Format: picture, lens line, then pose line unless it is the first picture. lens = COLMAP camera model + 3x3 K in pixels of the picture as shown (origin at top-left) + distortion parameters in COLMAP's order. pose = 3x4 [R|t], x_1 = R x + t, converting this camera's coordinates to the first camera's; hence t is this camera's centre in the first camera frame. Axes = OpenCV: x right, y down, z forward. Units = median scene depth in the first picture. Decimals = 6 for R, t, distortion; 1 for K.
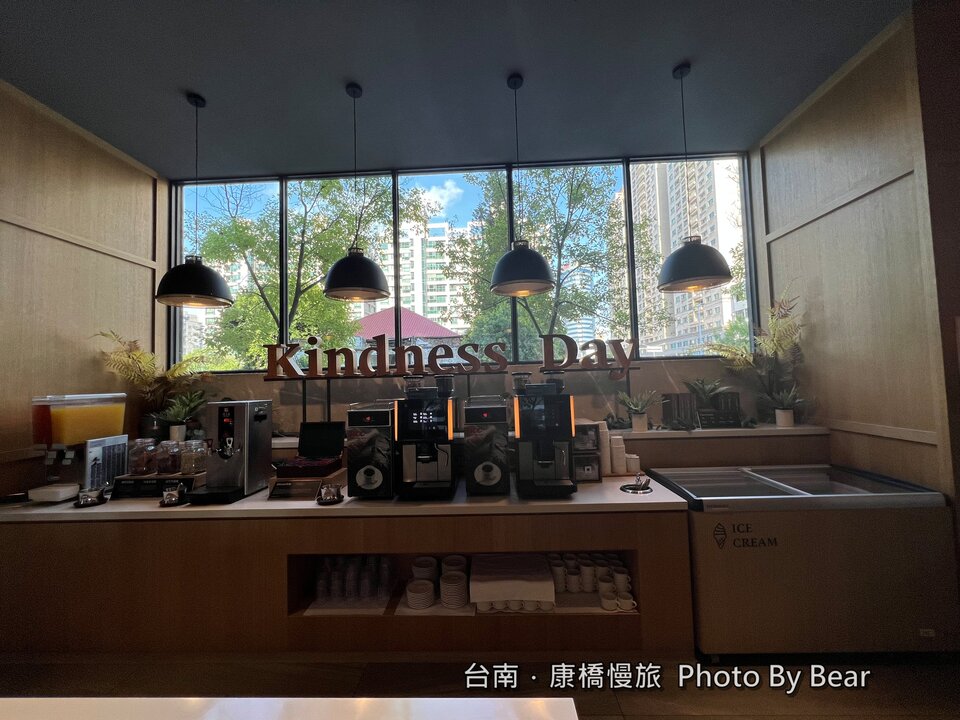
lens RADIAL K [[388.6, 0, 478.3], [0, 388.6, 361.3], [0, 0, 1]] dist [-0.002594, -0.000084]
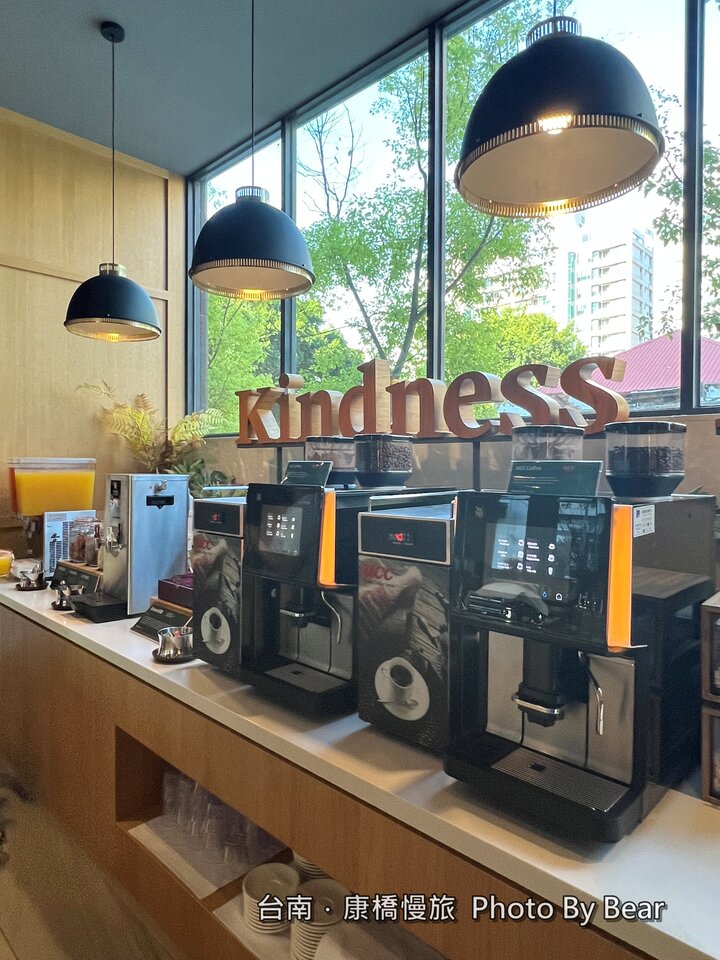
lens RADIAL K [[593.0, 0, 362.6], [0, 593.0, 473.2], [0, 0, 1]] dist [-0.003188, -0.002628]
pose [[0.750004, 0.044565, -0.659931, 0.310457], [-0.000160, 0.997740, 0.067195, 0.030599], [0.661434, -0.050291, 0.748316, 0.453293]]
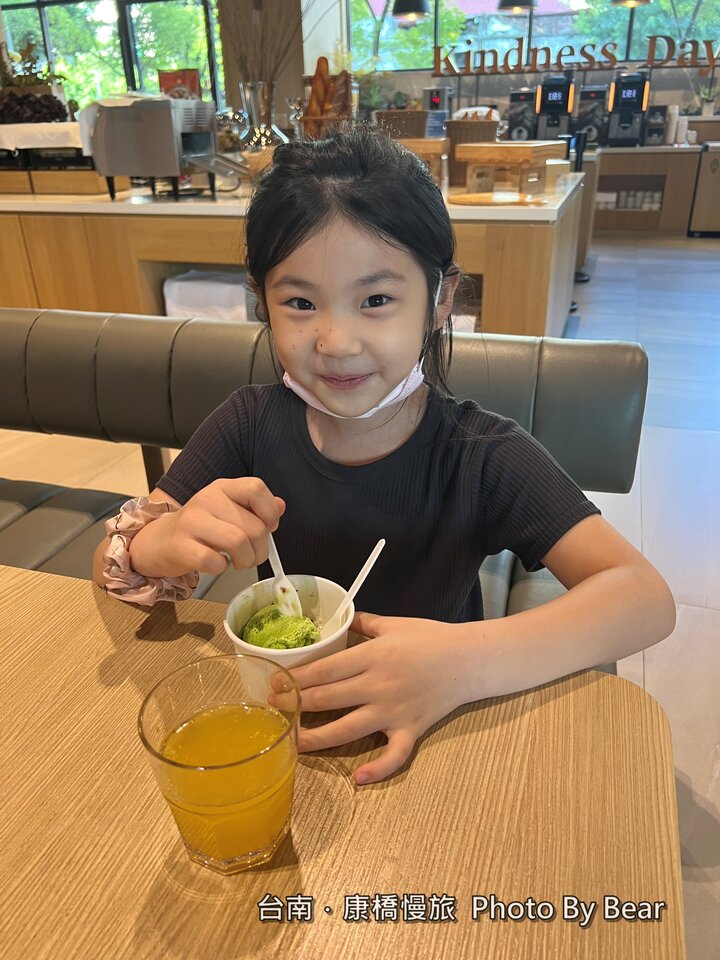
lens RADIAL K [[740.0, 0, 363.0], [0, 740.0, 481.5], [0, 0, 1]] dist [-0.003309, -0.009183]
pose [[0.960229, 0.131613, -0.246250, 0.058421], [0.005147, 0.873443, 0.486899, 0.031820], [0.279168, -0.468801, 0.838028, -2.272162]]
